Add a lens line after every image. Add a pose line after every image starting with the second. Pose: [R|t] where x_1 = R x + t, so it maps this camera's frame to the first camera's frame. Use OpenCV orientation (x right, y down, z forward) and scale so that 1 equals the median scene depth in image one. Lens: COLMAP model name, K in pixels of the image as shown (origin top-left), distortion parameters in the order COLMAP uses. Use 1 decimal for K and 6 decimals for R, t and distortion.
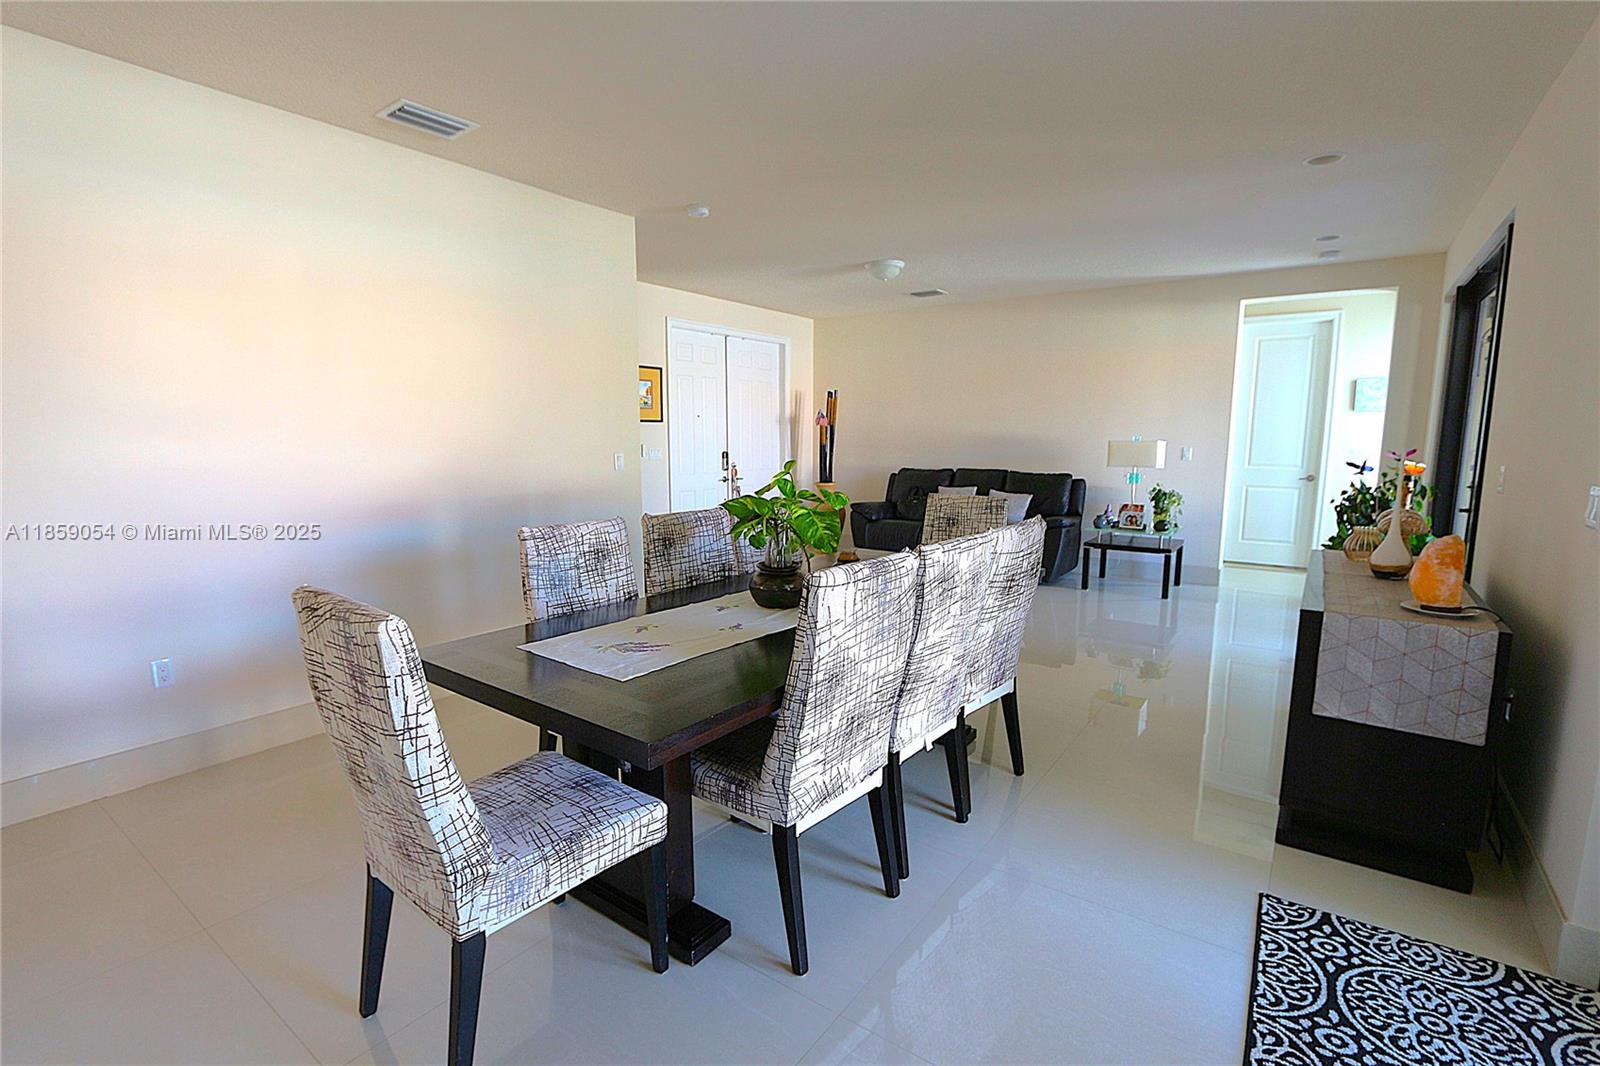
lens RADIAL K [[742.0, 0, 789.3], [0, 742.0, 538.1], [0, 0, 1]] dist [-0.018468, 0.000094]
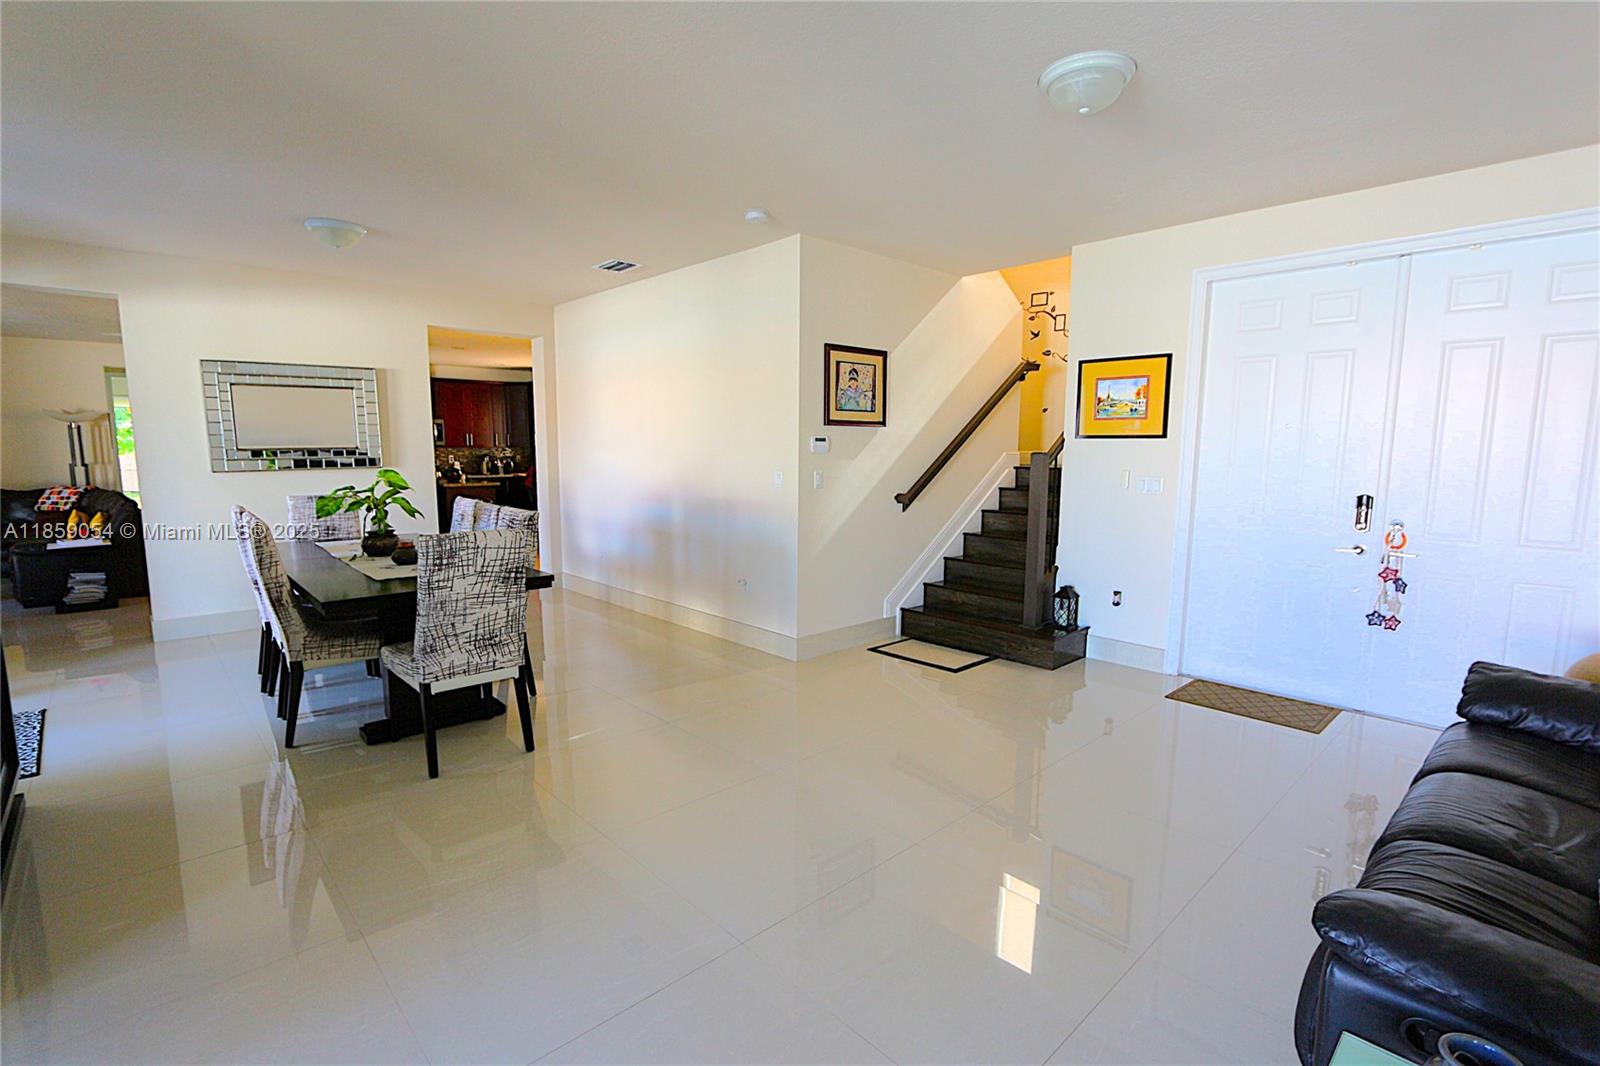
lens RADIAL K [[742.0, 0, 789.3], [0, 742.0, 538.1], [0, 0, 1]] dist [-0.018468, 0.000094]
pose [[-0.195620, 0.119601, -0.973359, 0.538499], [-0.135404, 0.979735, 0.147598, -0.124042], [0.971287, 0.160670, -0.175462, 0.826610]]
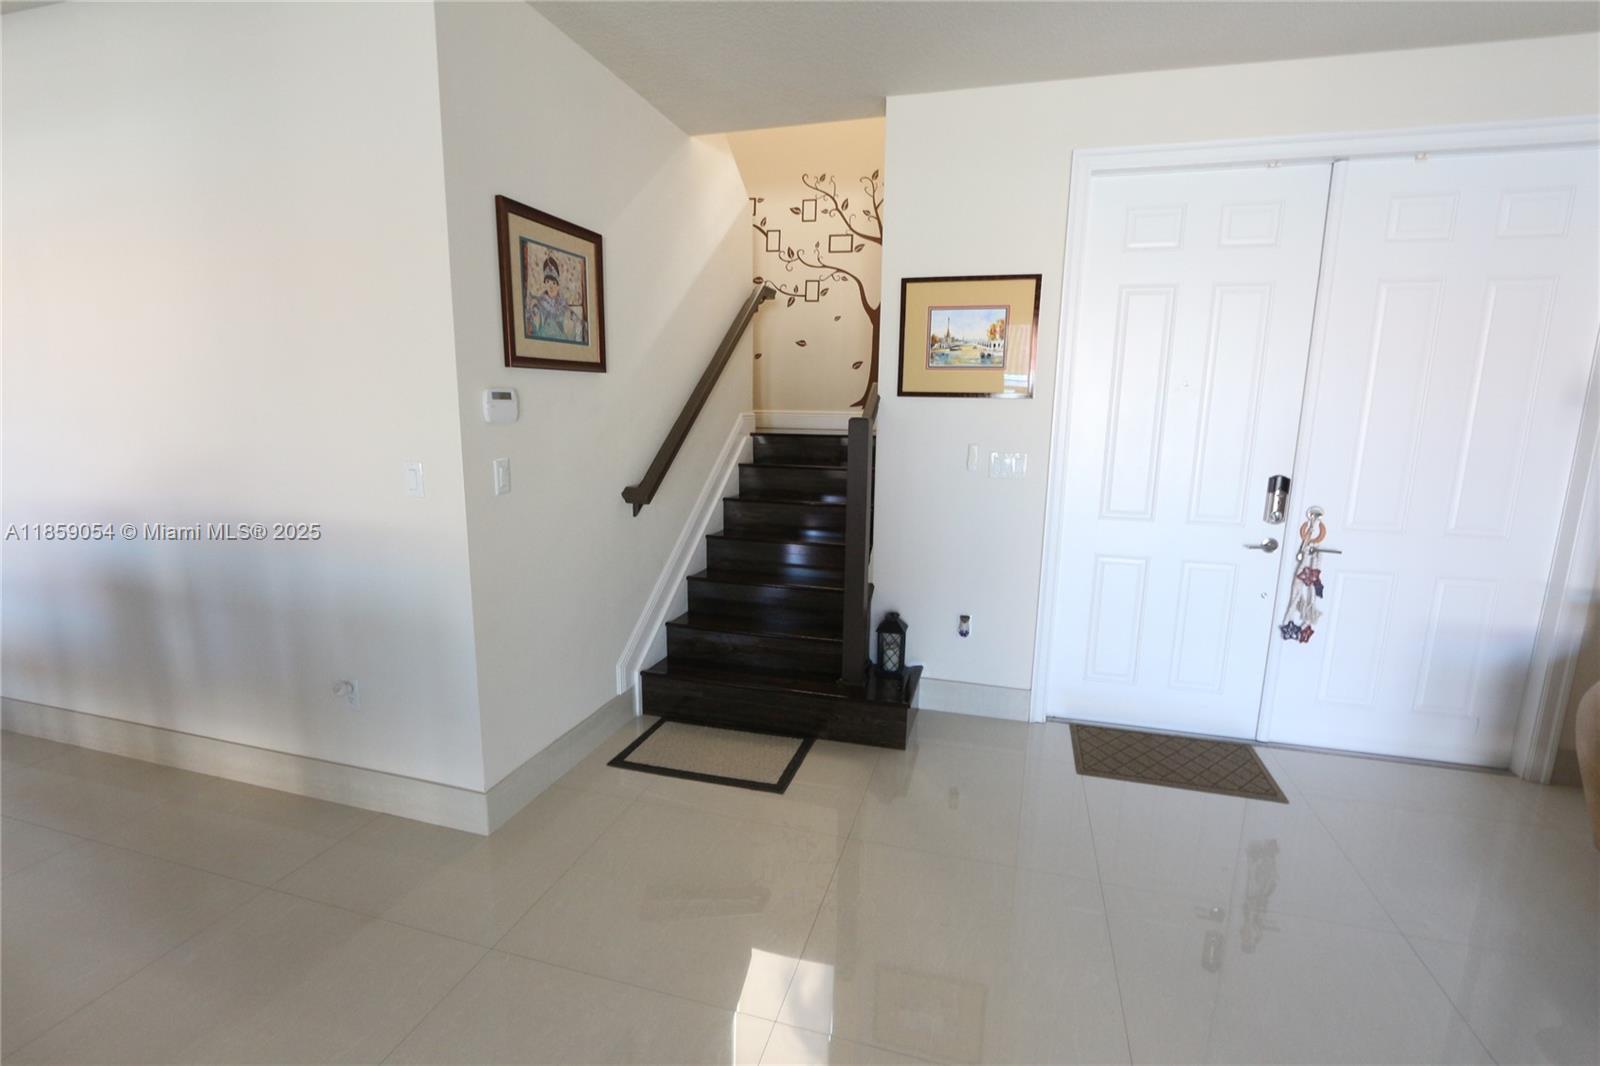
lens RADIAL K [[742.0, 0, 789.3], [0, 742.0, 538.1], [0, 0, 1]] dist [-0.018468, 0.000094]
pose [[0.334704, 0.176922, -0.925565, 0.215398], [-0.138508, 0.980785, 0.137390, -0.116479], [0.932088, 0.082213, 0.352778, 0.725937]]
